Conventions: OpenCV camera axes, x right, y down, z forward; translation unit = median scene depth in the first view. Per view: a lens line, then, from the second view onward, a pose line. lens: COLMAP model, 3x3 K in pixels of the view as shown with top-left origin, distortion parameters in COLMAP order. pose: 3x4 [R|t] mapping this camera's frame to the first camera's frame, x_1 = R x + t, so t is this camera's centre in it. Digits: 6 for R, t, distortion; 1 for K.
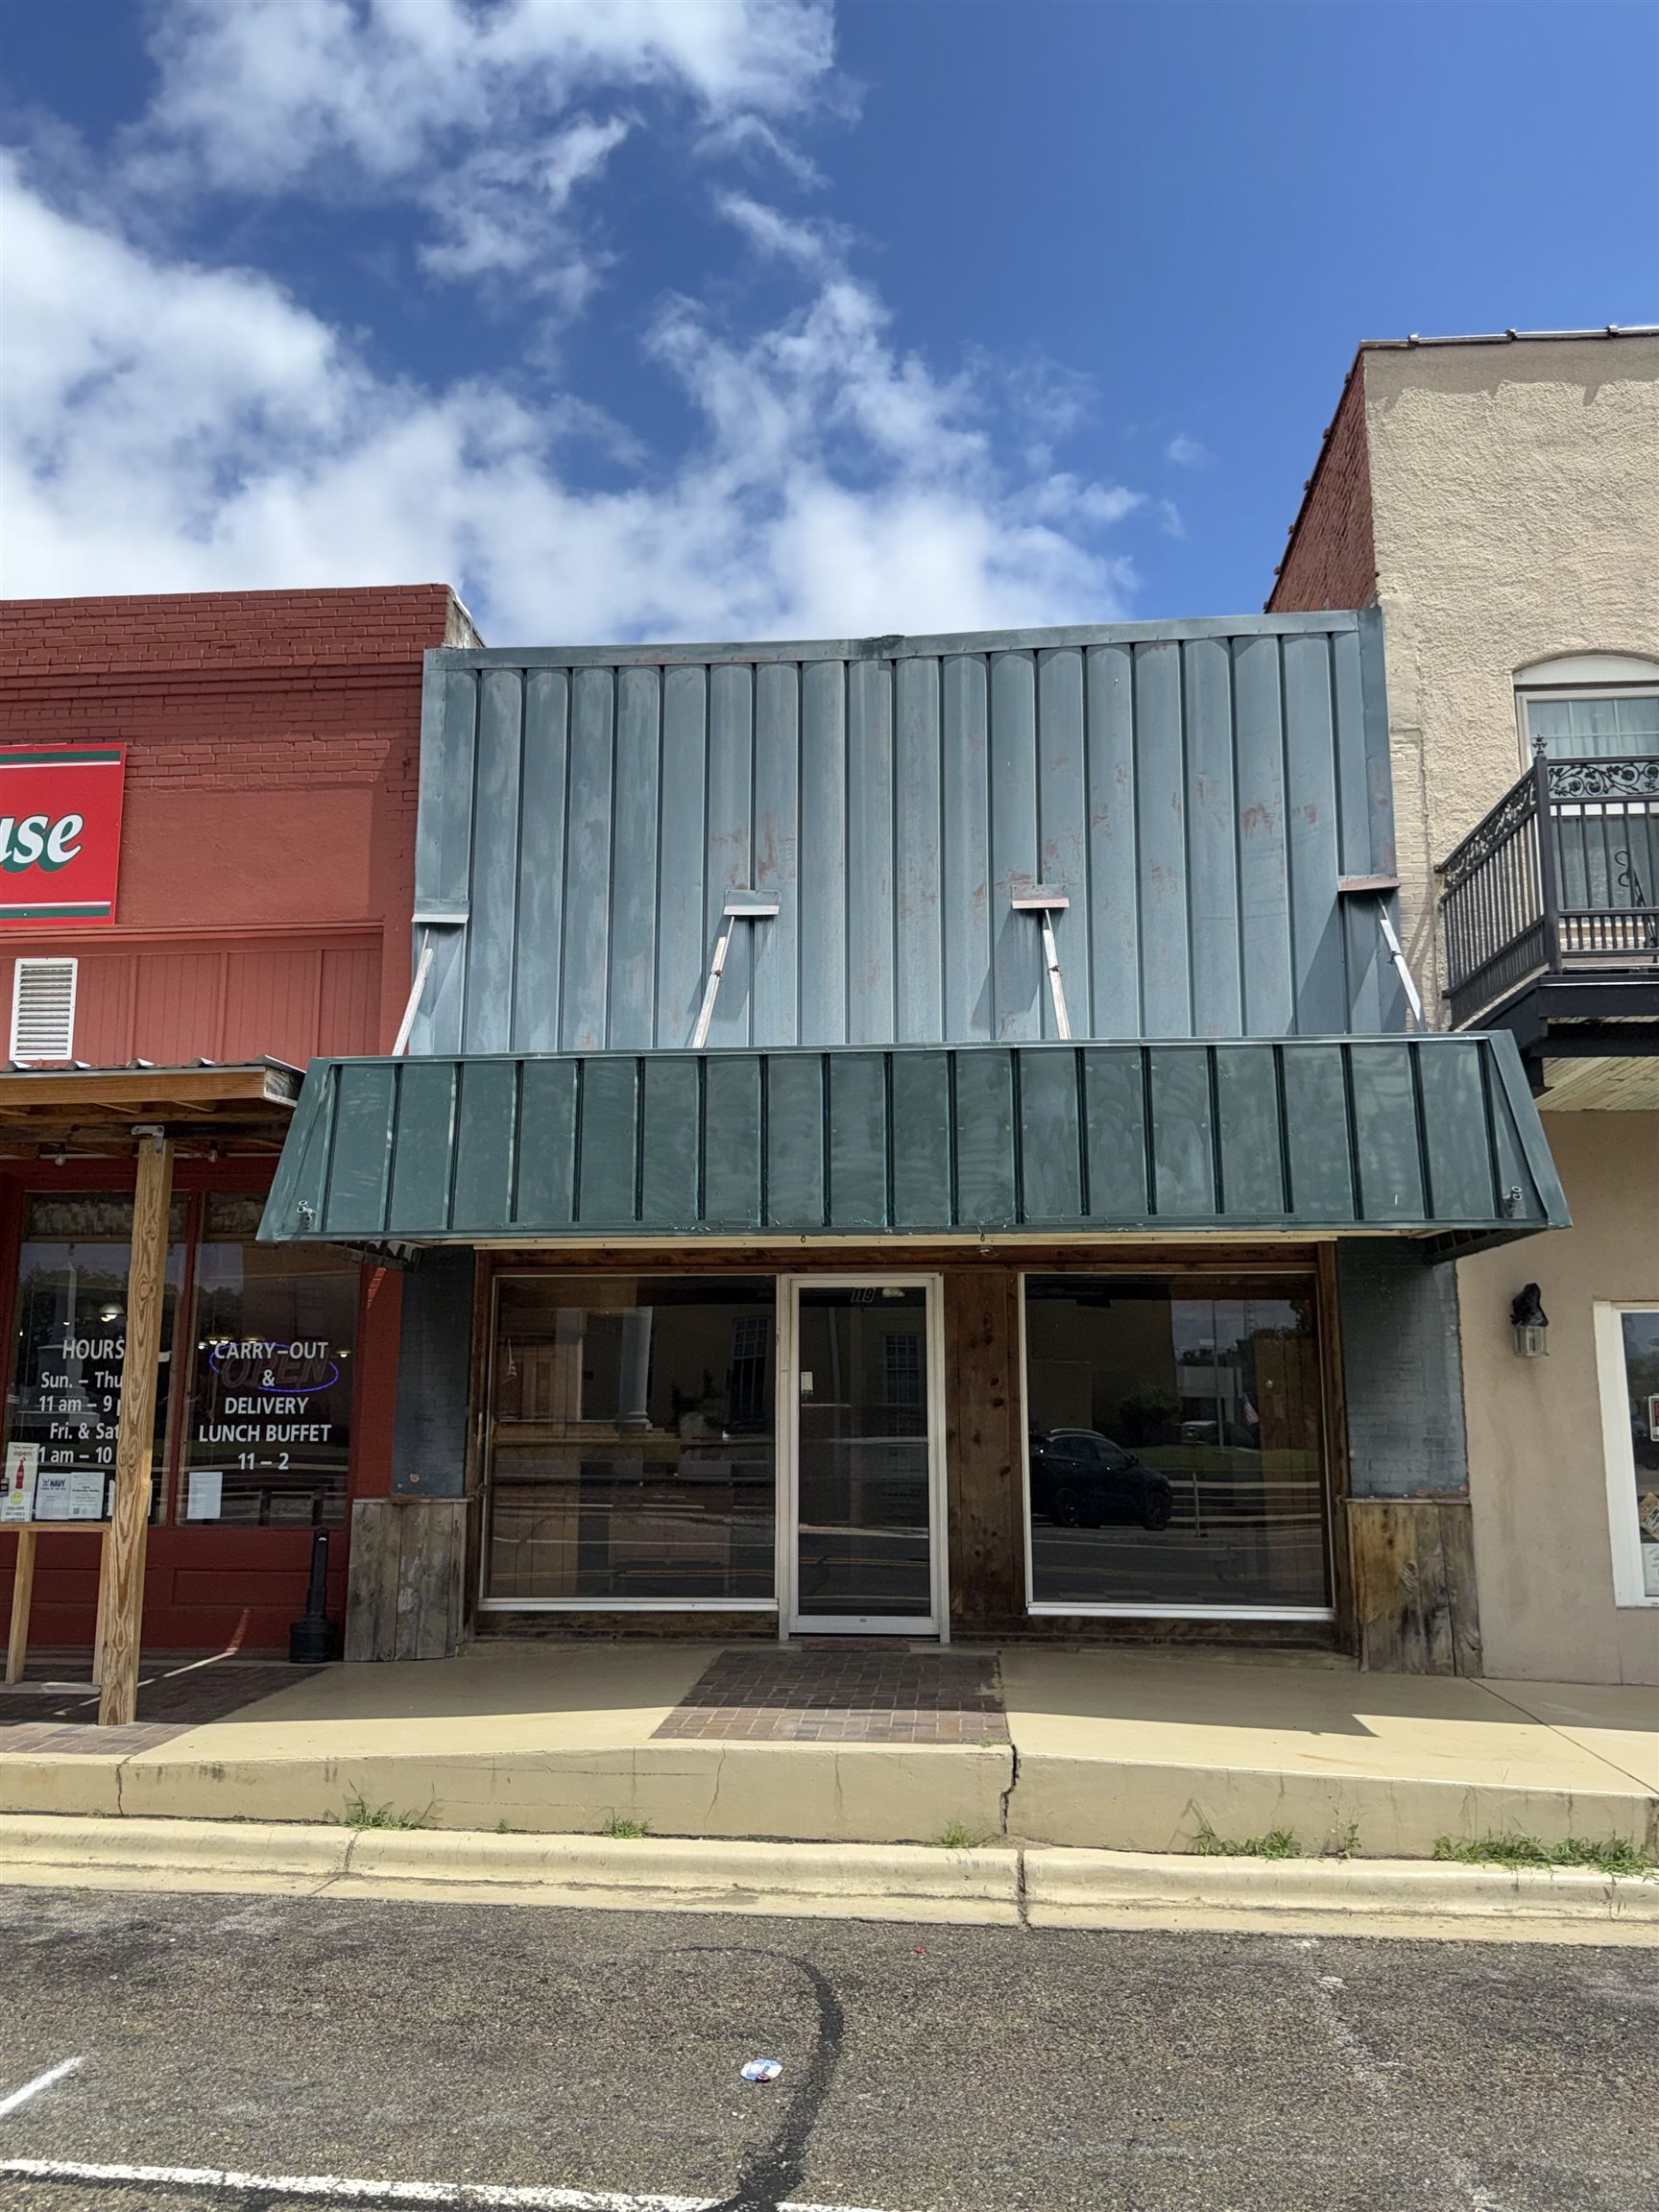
lens RADIAL K [[1619.3, 0, 819.9], [0, 1619.3, 1113.2], [0, 0, 1]] dist [0.185569, -0.367595]
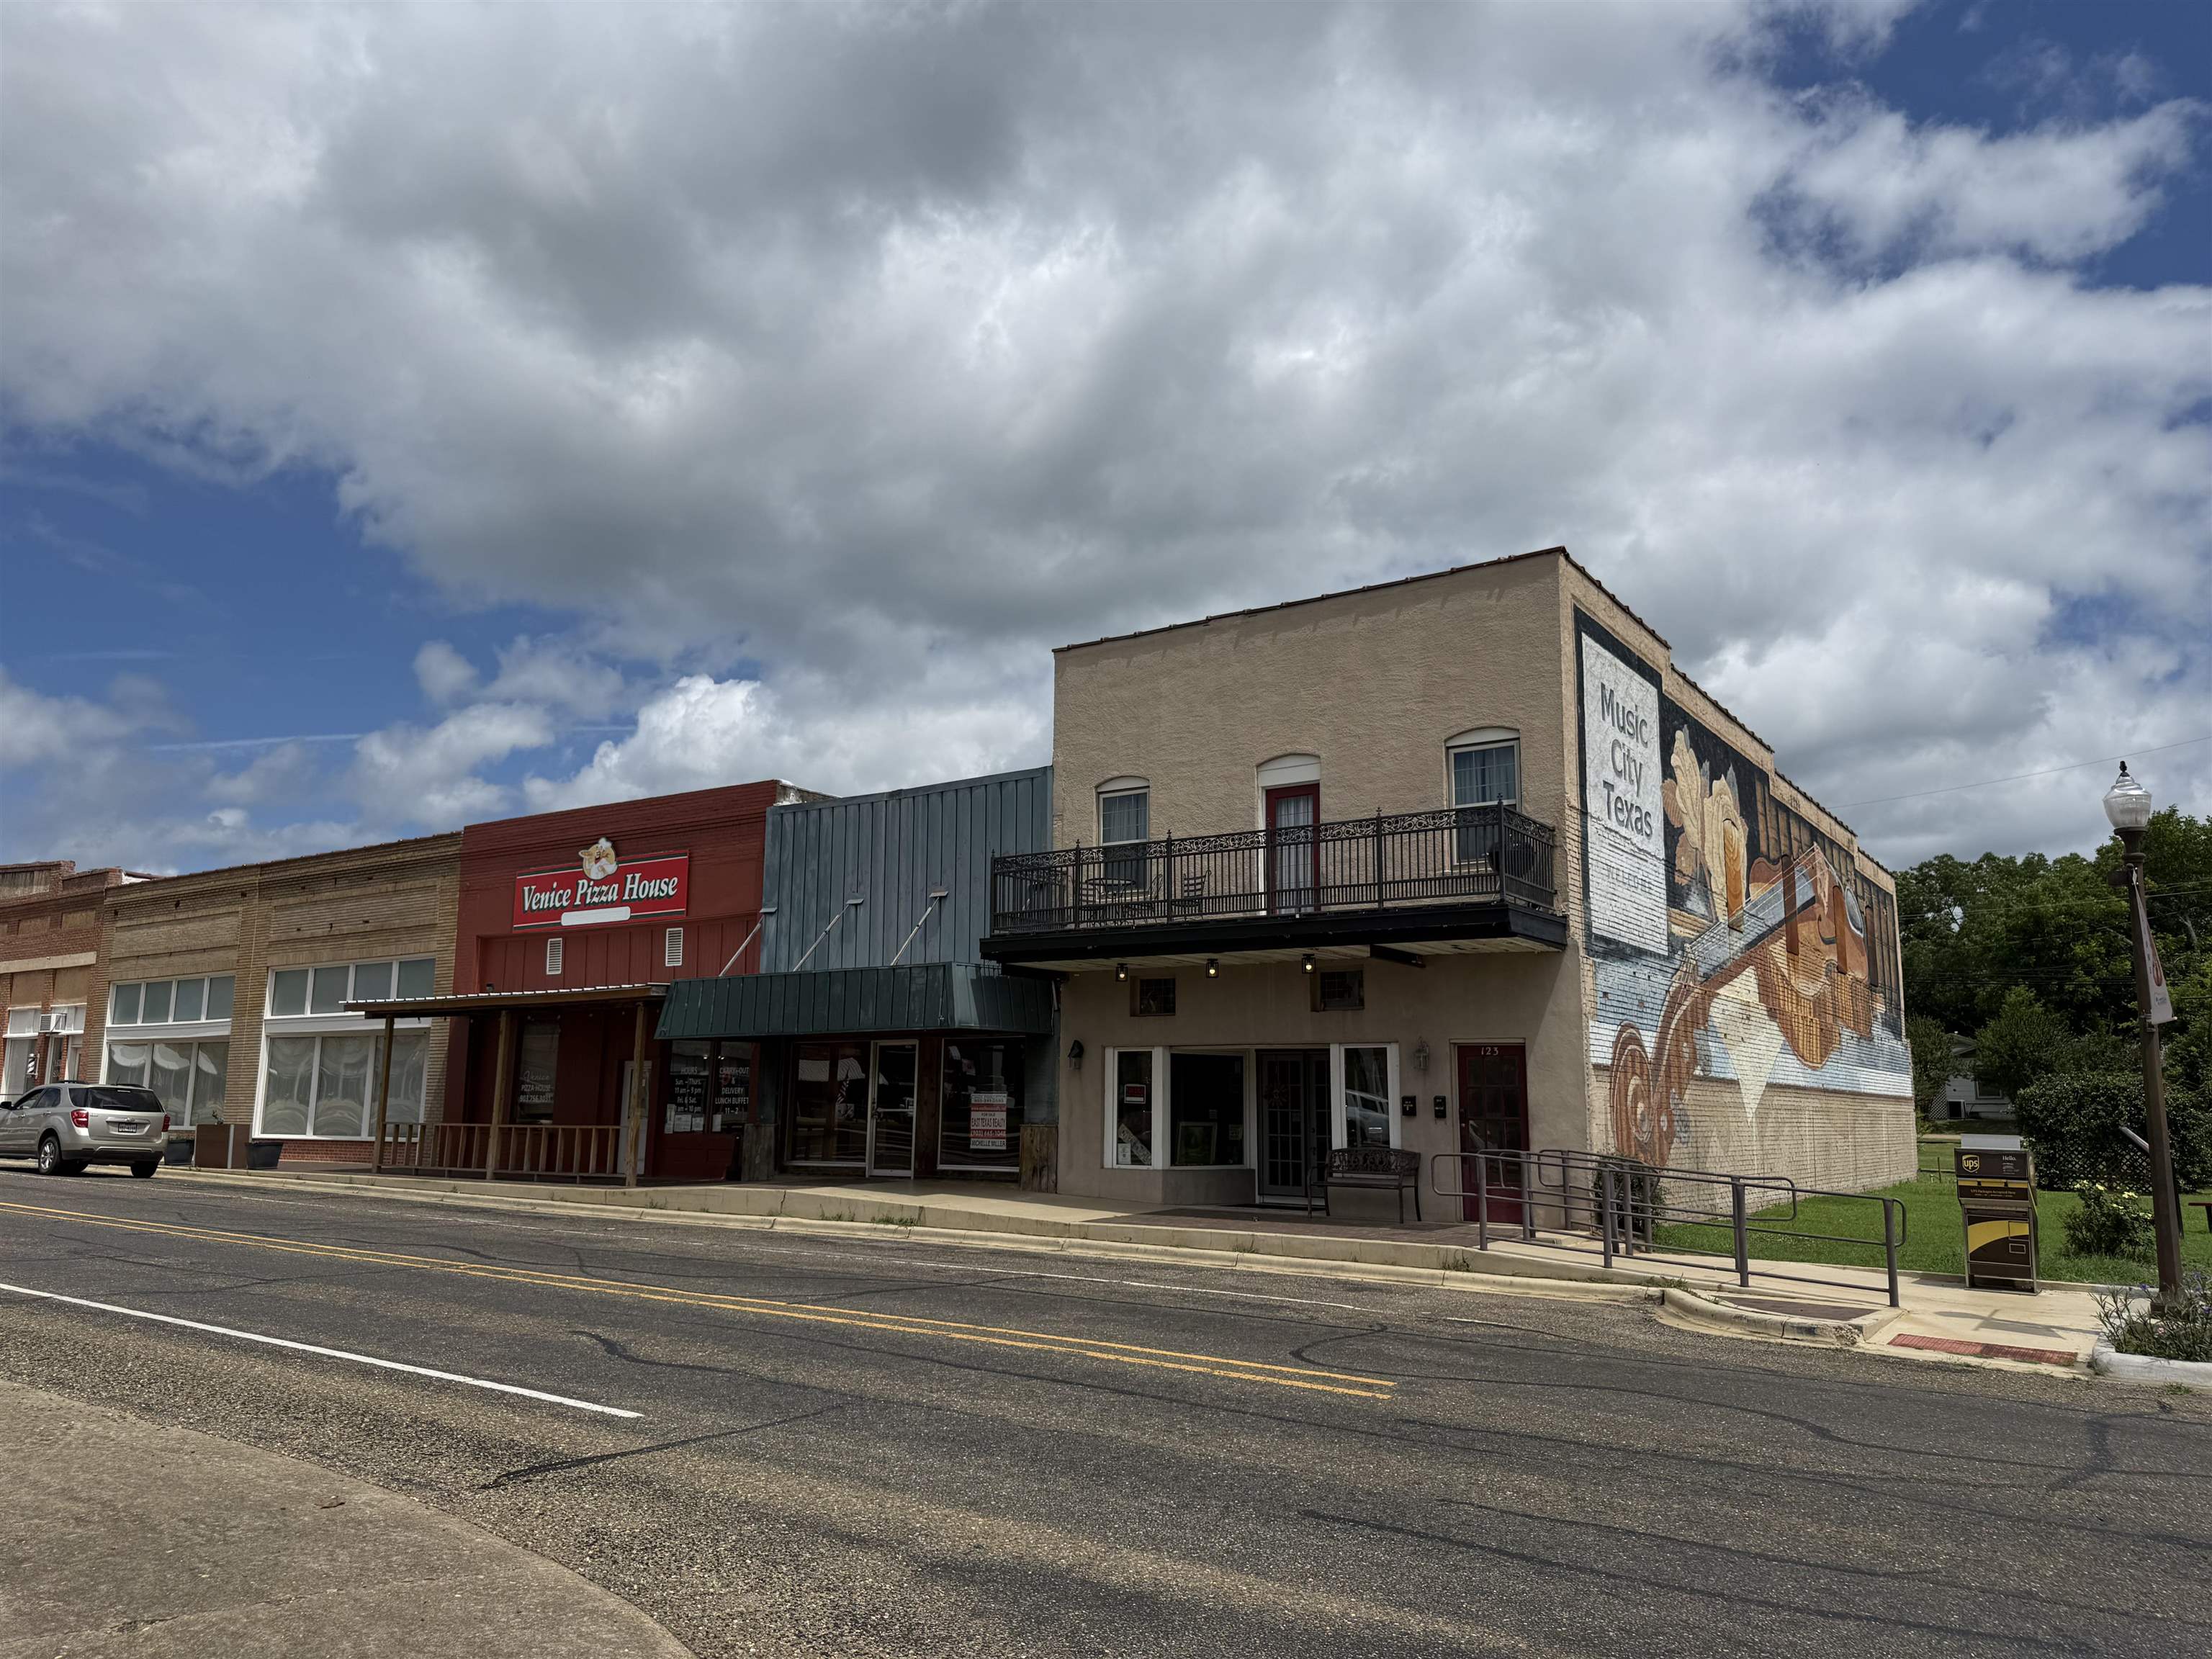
lens RADIAL K [[1531.0, 0, 1106.0], [0, 1531.0, 829.5], [0, 0, 1]] dist [0.145445, -0.000083]
pose [[0.869940, -0.079982, -0.486628, 1.582055], [0.079227, 0.996610, -0.022168, -0.158679], [0.486751, -0.019270, 0.873328, -1.000310]]
